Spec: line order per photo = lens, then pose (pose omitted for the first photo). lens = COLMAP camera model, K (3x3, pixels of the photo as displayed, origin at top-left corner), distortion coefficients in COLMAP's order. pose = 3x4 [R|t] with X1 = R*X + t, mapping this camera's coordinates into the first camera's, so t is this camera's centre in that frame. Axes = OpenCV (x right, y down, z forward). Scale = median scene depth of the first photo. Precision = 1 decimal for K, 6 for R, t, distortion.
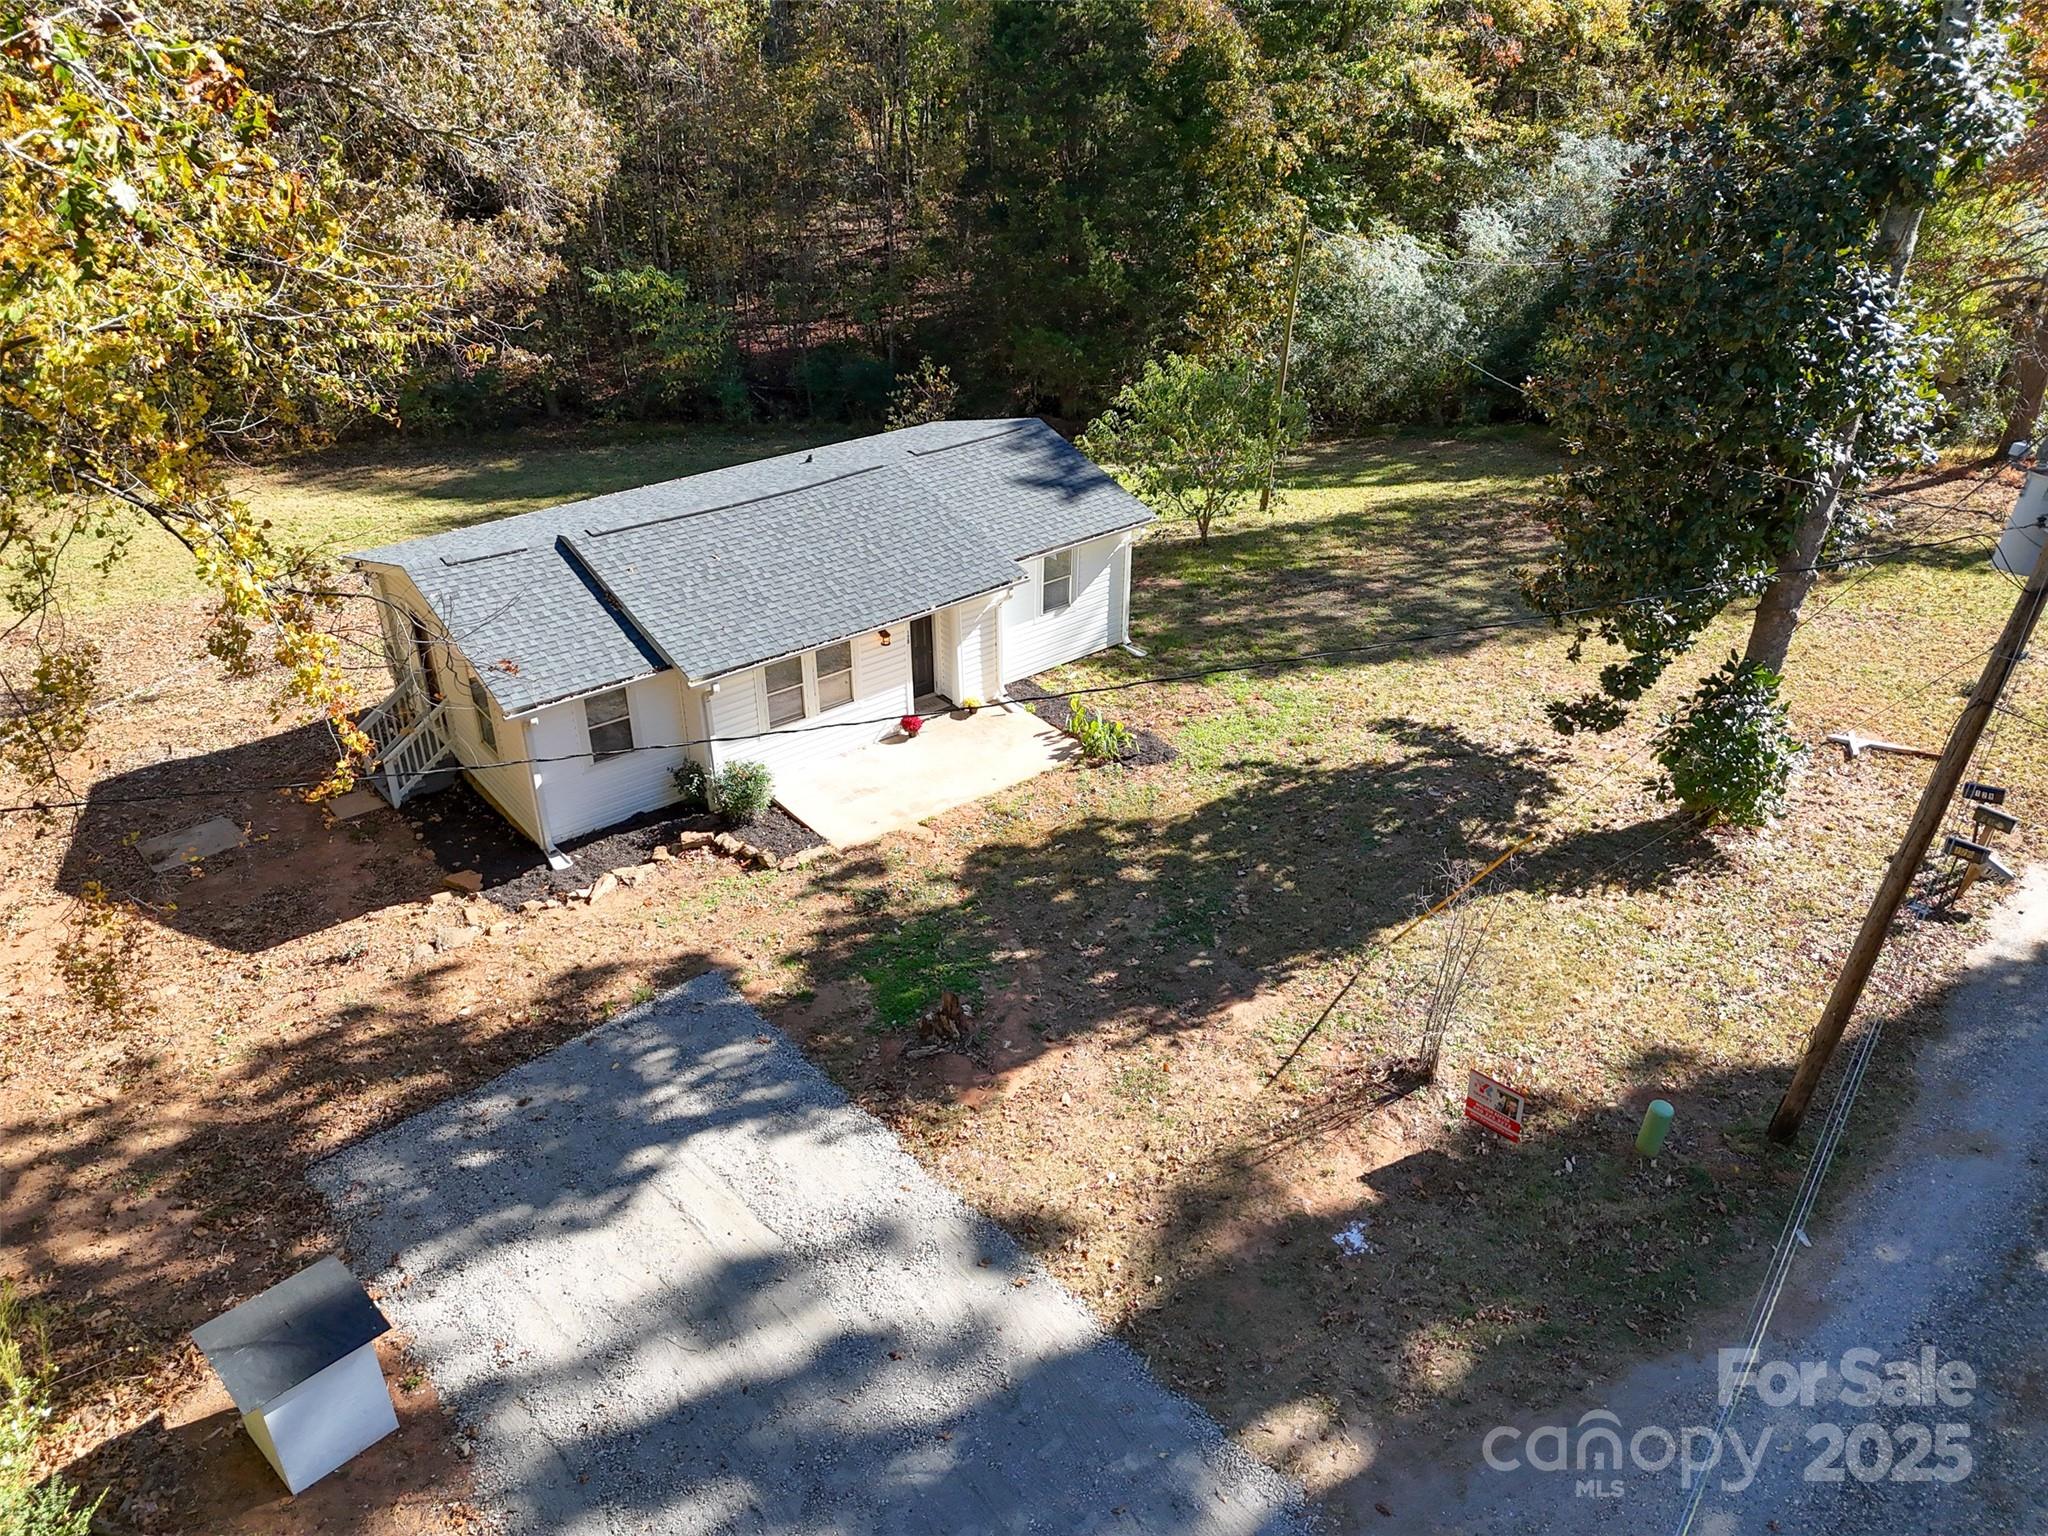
lens RADIAL K [[1516.3, 0, 997.3], [0, 1516.3, 765.2], [0, 0, 1]] dist [0.120913, -0.186297]
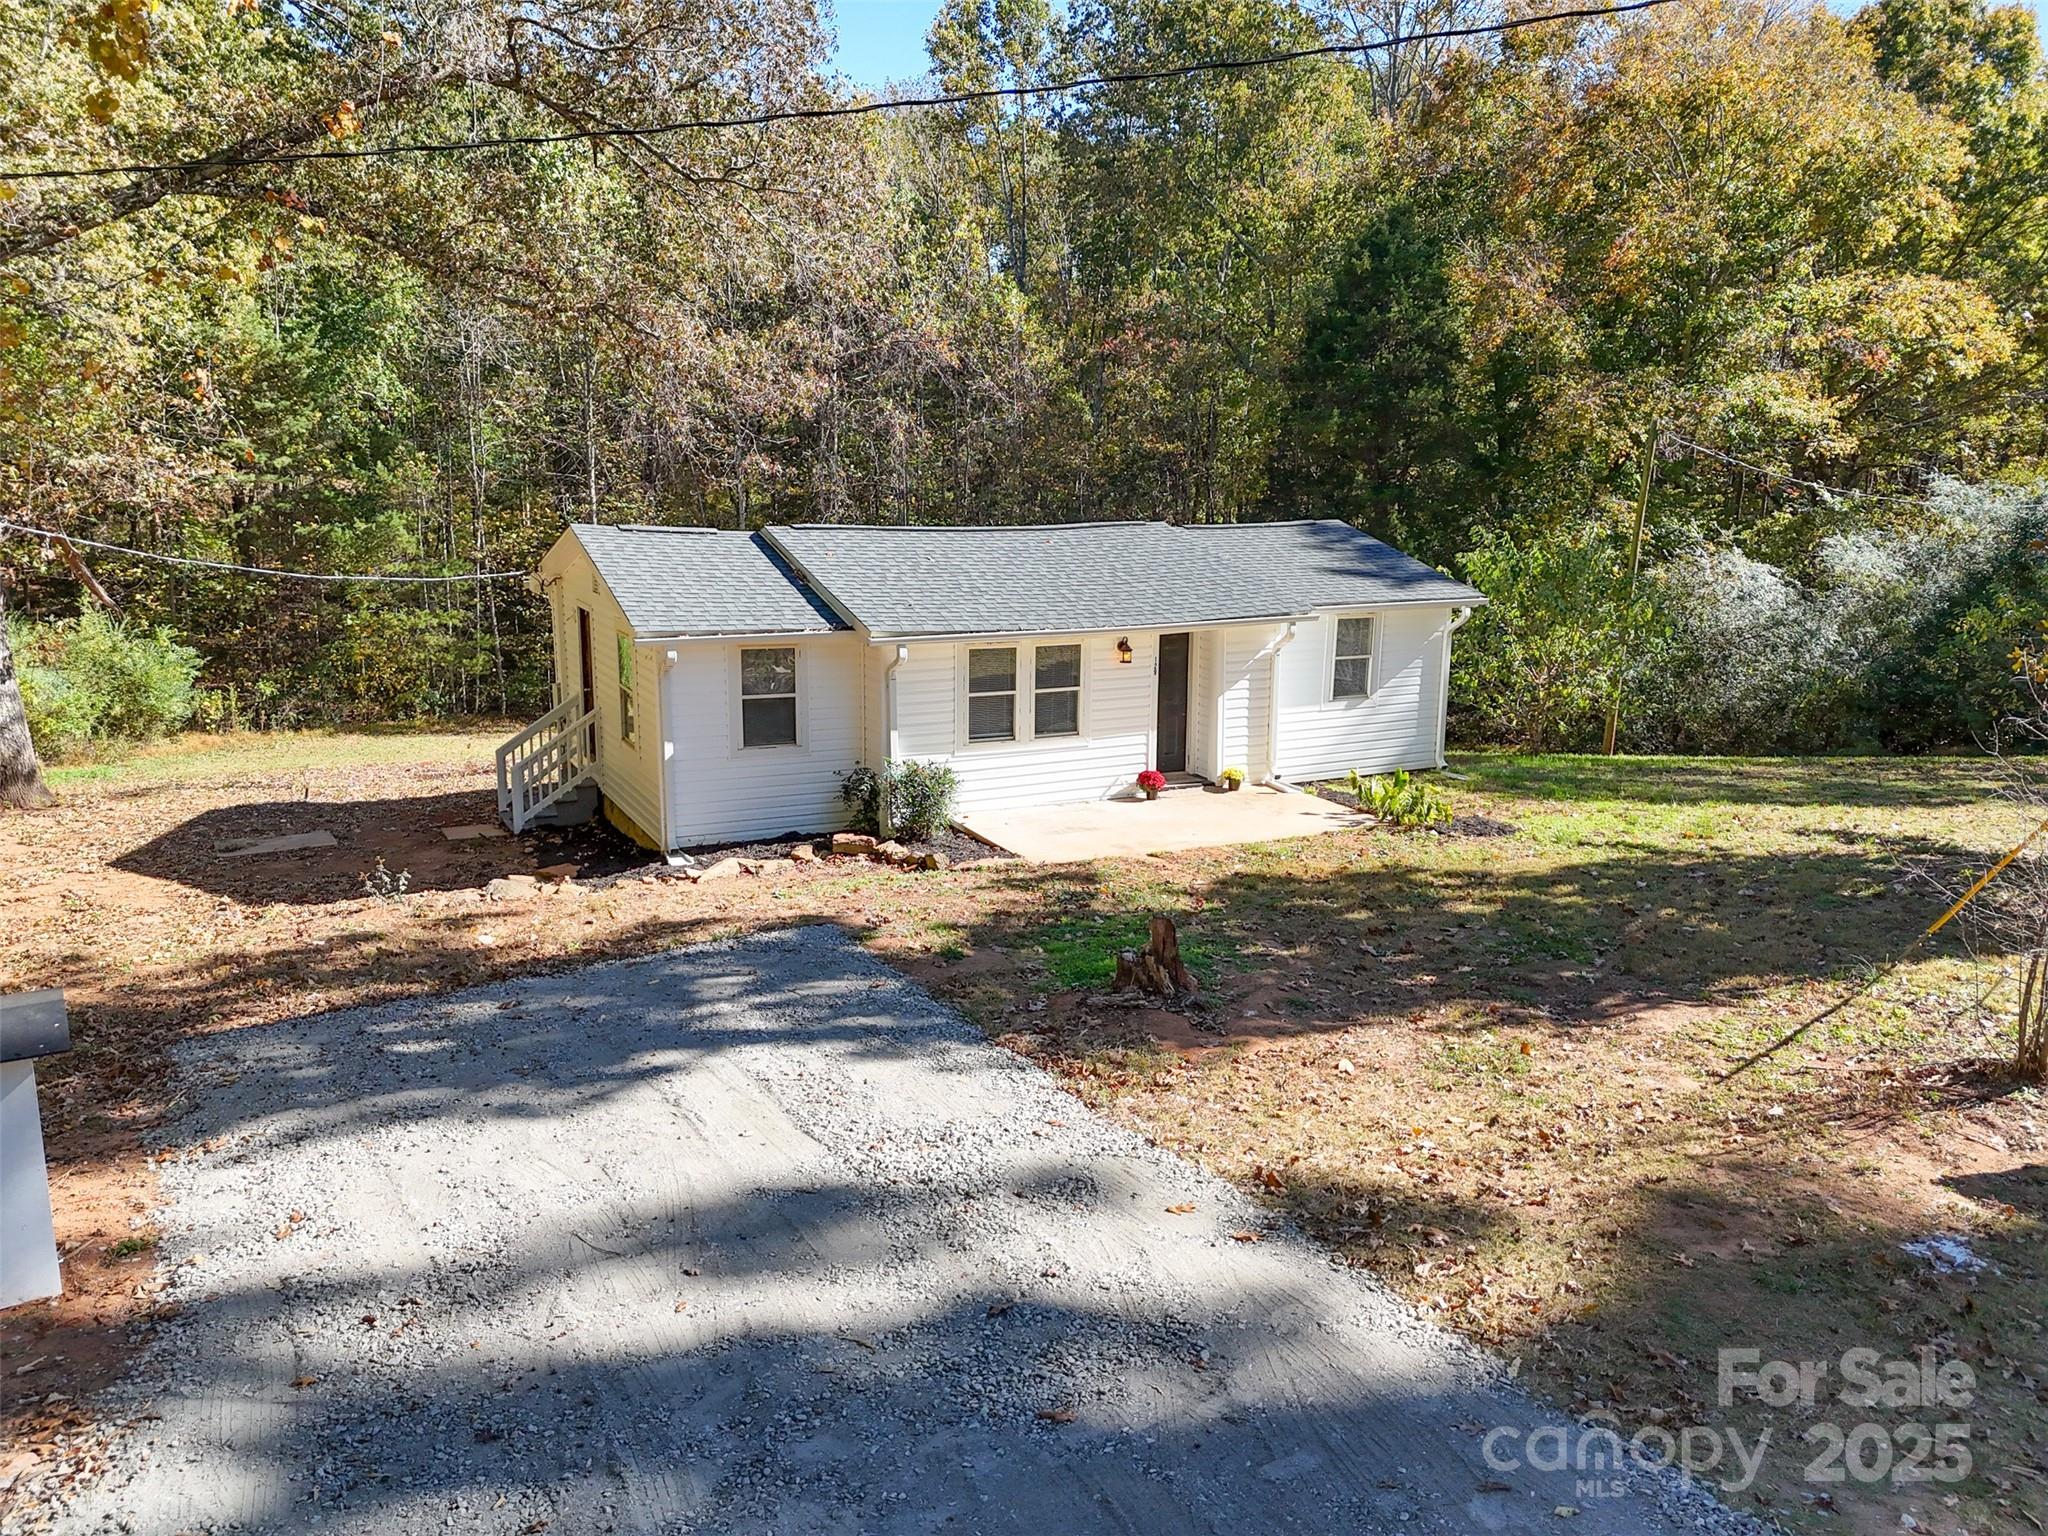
lens RADIAL K [[1516.3, 0, 997.3], [0, 1516.3, 765.2], [0, 0, 1]] dist [0.120913, -0.186297]
pose [[0.980579, 0.055306, -0.188164, 0.012539], [-0.112280, 0.944938, -0.307385, 0.233897], [0.160803, 0.322542, 0.932796, 0.293471]]
